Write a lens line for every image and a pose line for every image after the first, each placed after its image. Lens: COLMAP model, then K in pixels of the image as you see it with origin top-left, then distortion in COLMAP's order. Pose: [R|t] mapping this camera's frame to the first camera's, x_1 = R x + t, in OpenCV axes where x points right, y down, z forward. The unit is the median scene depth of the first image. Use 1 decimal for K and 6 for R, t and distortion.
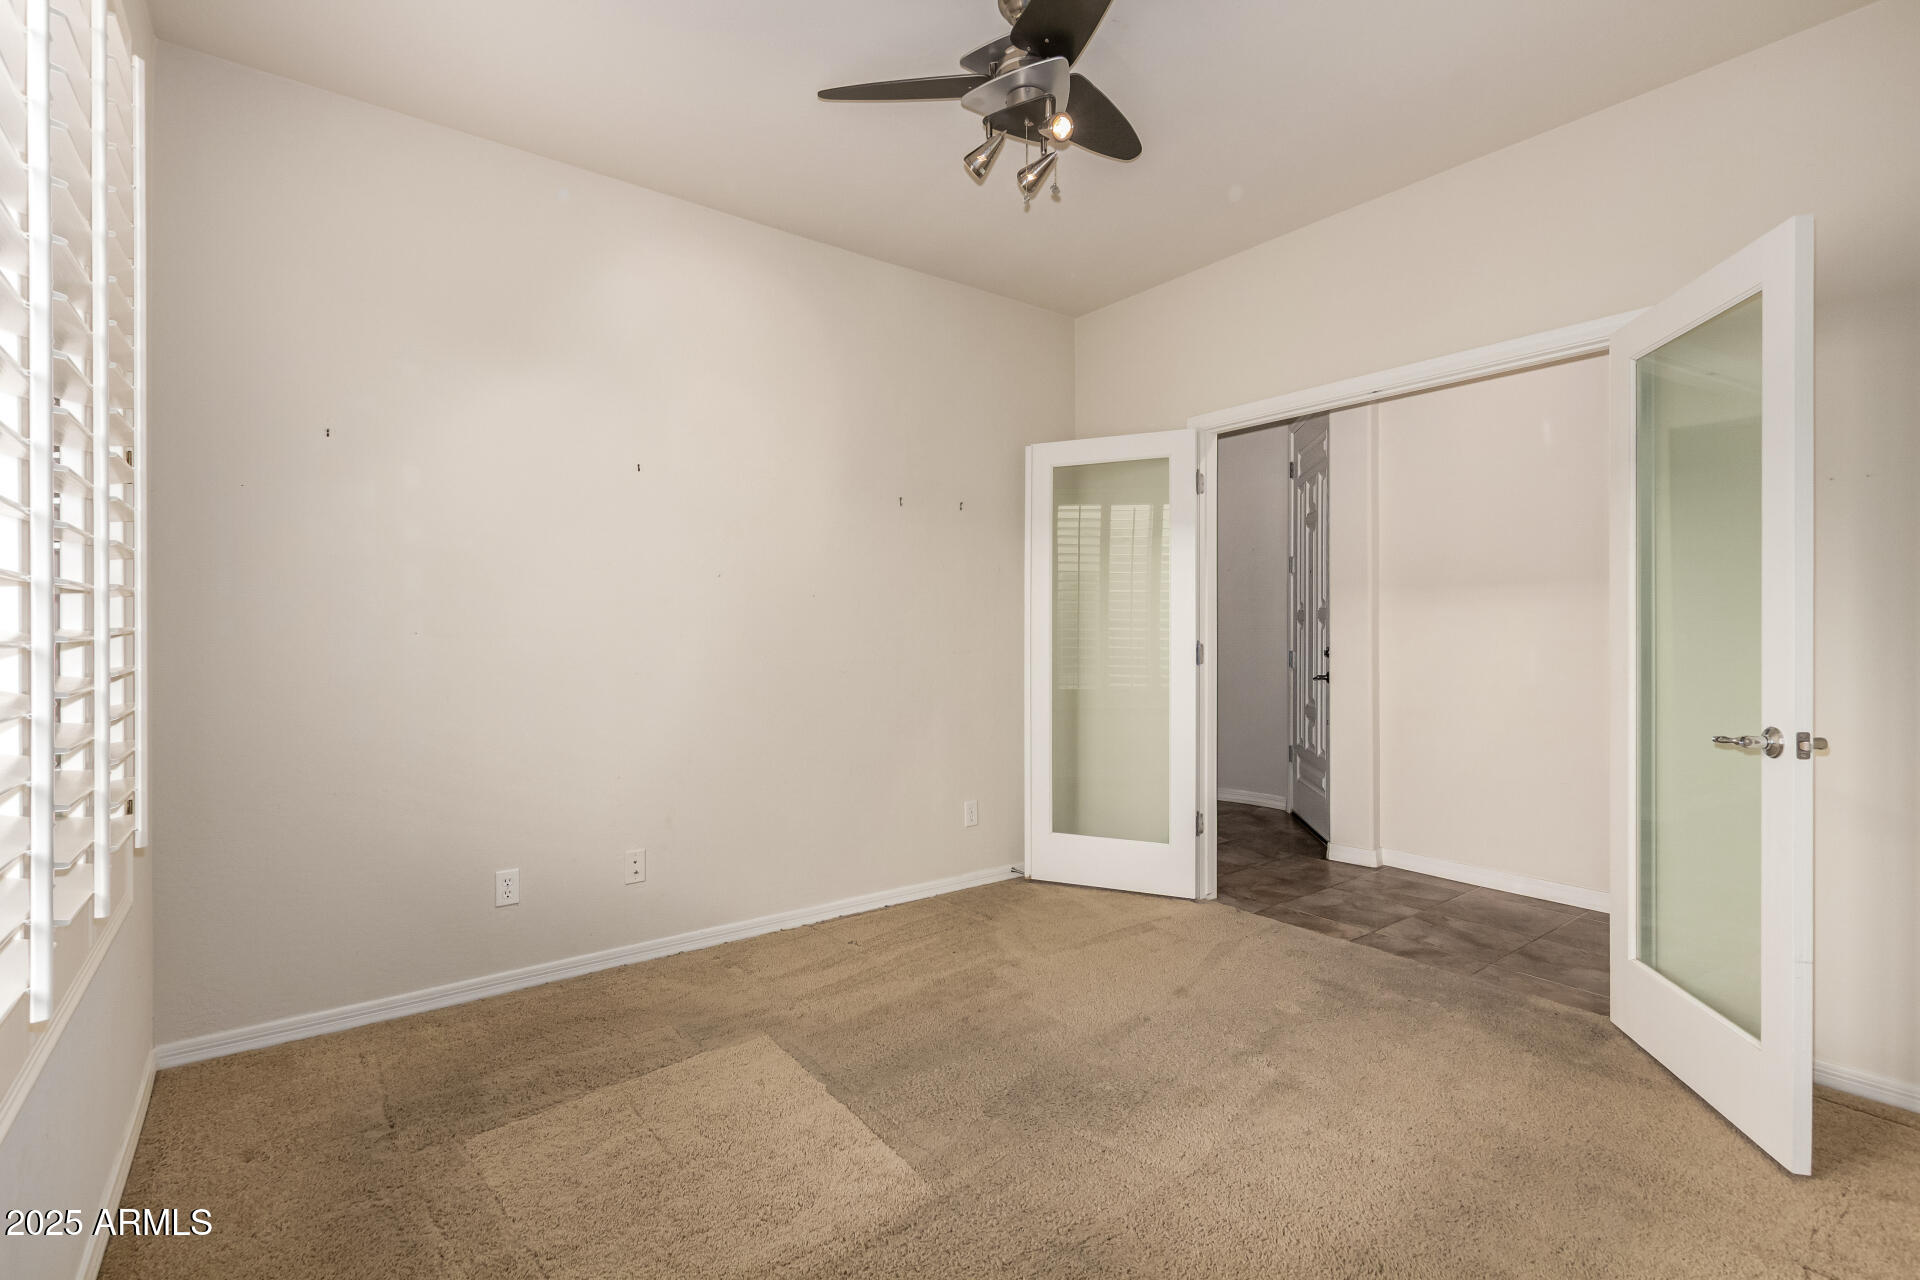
lens RADIAL K [[893.6, 0, 960.0], [0, 893.6, 640.0], [0, 0, 1]] dist [0.002850, -0.000997]
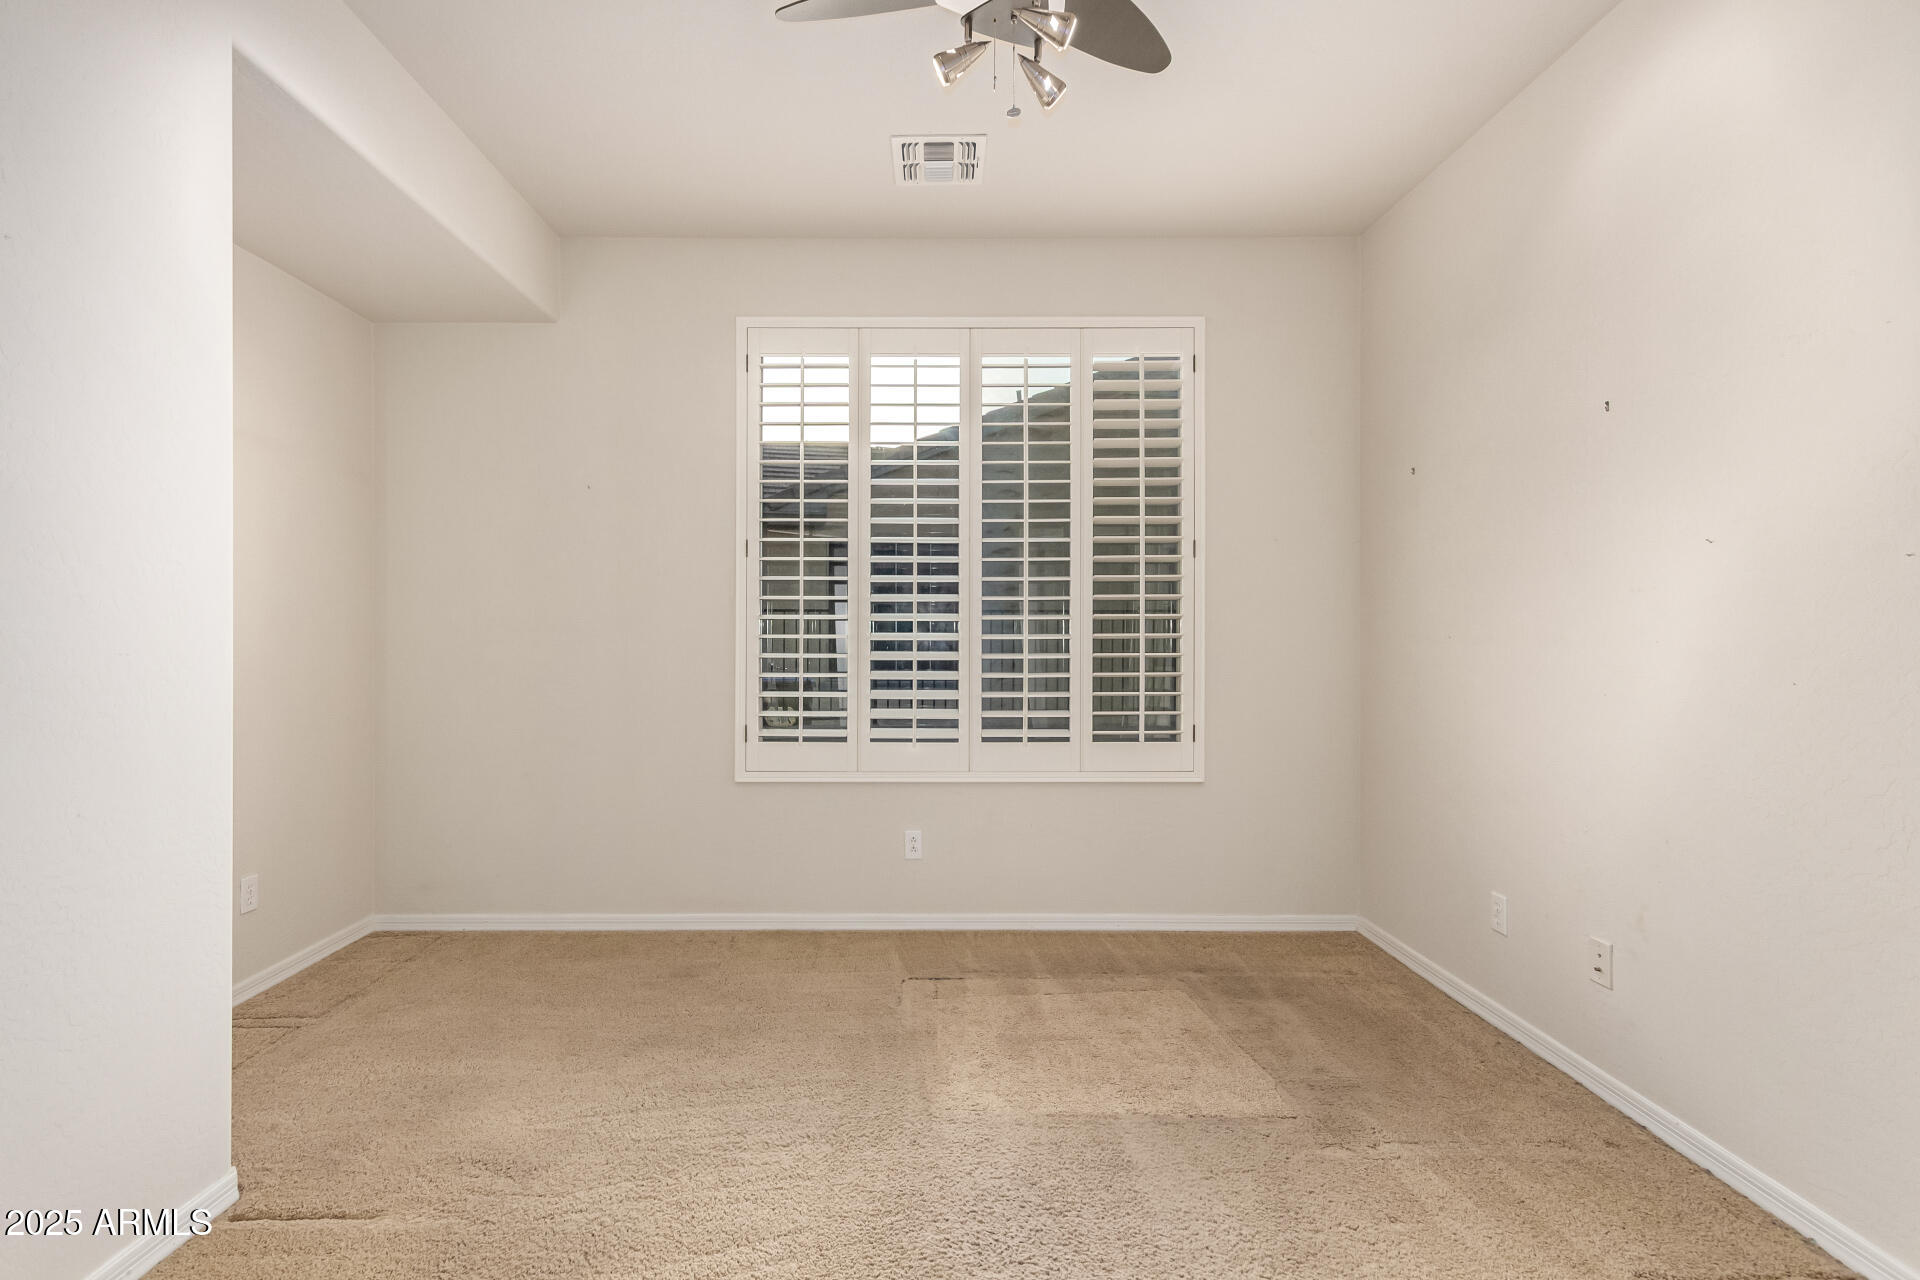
lens RADIAL K [[893.6, 0, 960.0], [0, 893.6, 640.0], [0, 0, 1]] dist [0.002850, -0.000997]
pose [[-0.611220, 0.001194, -0.791460, 0.624372], [-0.006627, 0.999956, 0.006626, -0.005657], [0.791433, 0.009295, -0.611185, 1.245443]]
